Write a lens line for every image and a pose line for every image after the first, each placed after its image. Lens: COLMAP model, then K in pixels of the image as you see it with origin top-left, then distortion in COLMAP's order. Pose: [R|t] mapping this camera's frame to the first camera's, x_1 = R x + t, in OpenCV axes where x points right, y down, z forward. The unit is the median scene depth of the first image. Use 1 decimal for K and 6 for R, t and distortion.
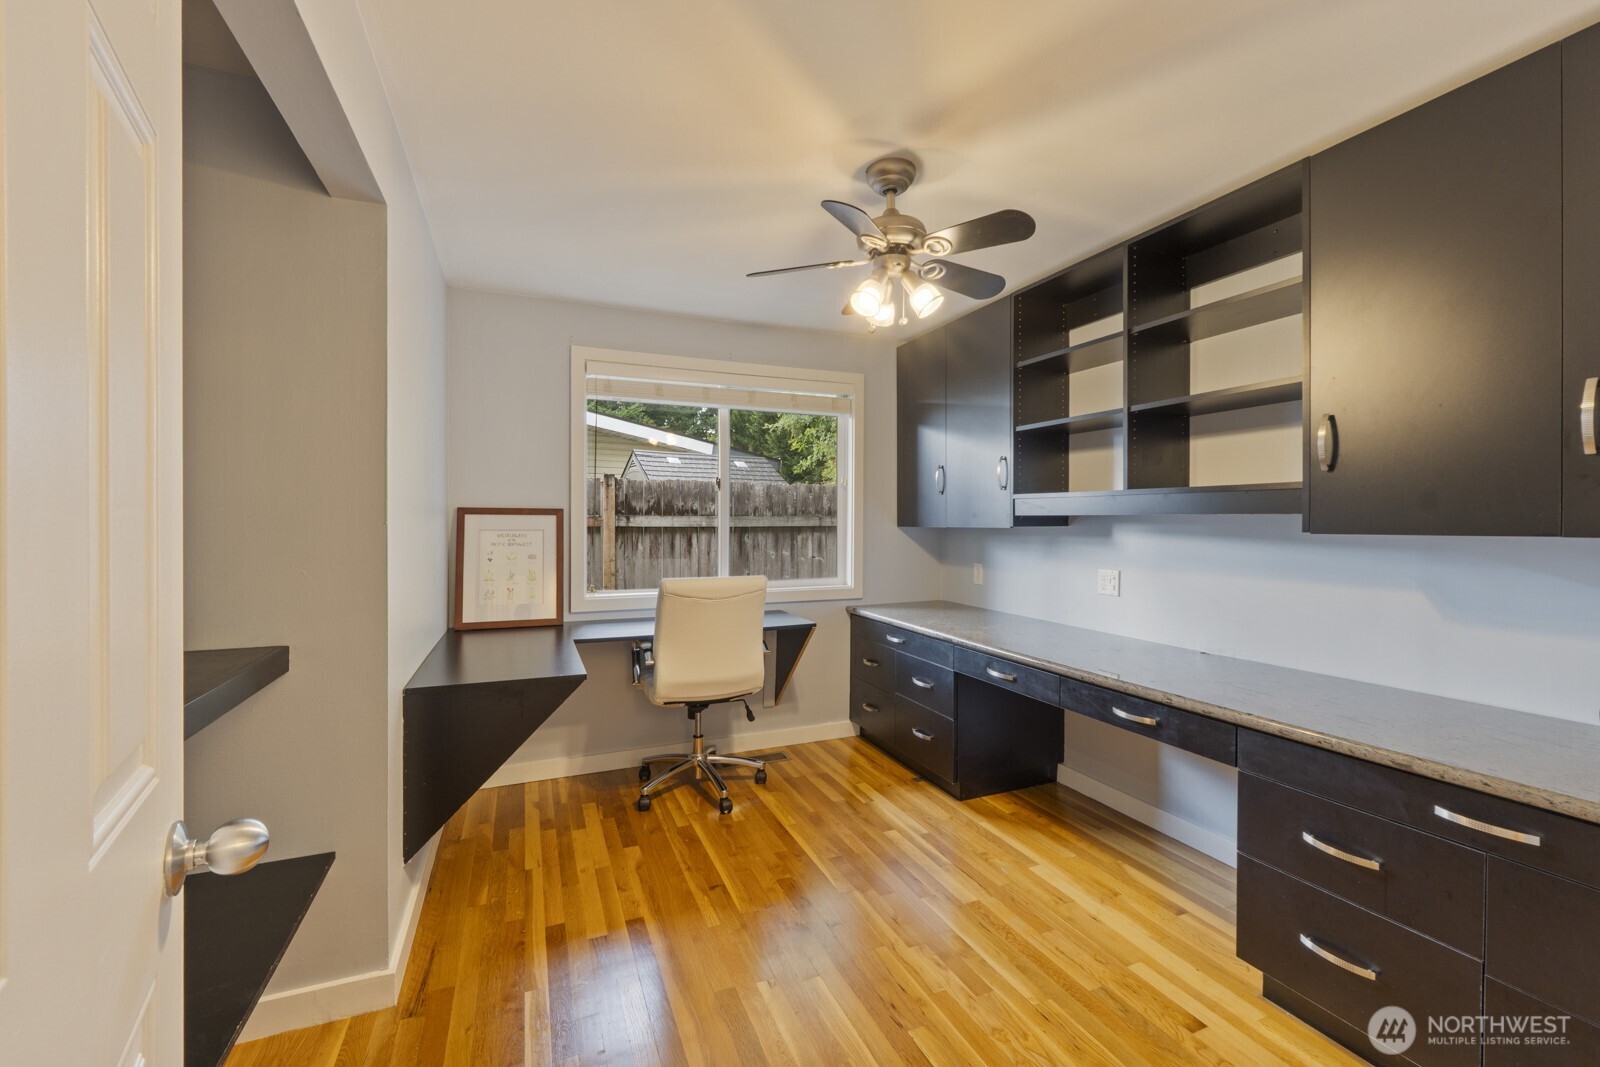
lens RADIAL K [[673.0, 0, 813.1], [0, 673.0, 529.6], [0, 0, 1]] dist [-0.010202, -0.000598]
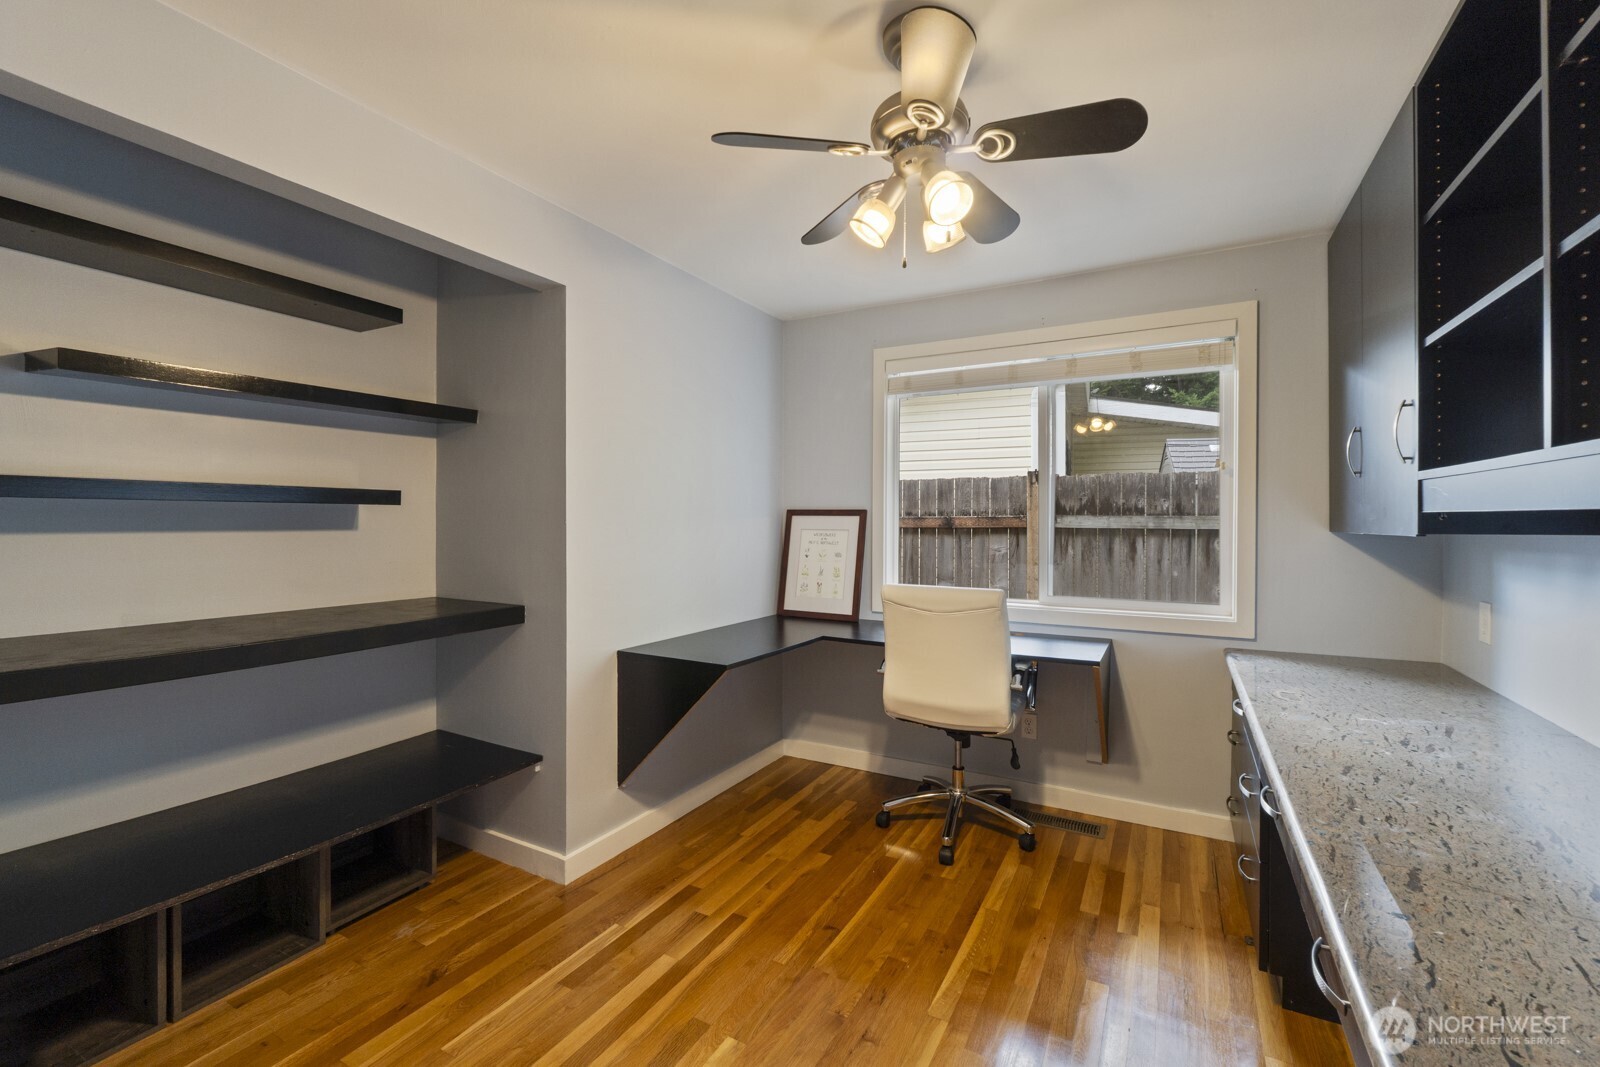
lens RADIAL K [[673.0, 0, 803.6], [0, 673.0, 521.9], [0, 0, 1]] dist [-0.010202, -0.000598]
pose [[0.609917, 0.002055, -0.792463, 0.393608], [-0.011385, 0.999916, -0.006170, -0.004823], [0.792383, 0.012785, 0.609889, 0.300201]]
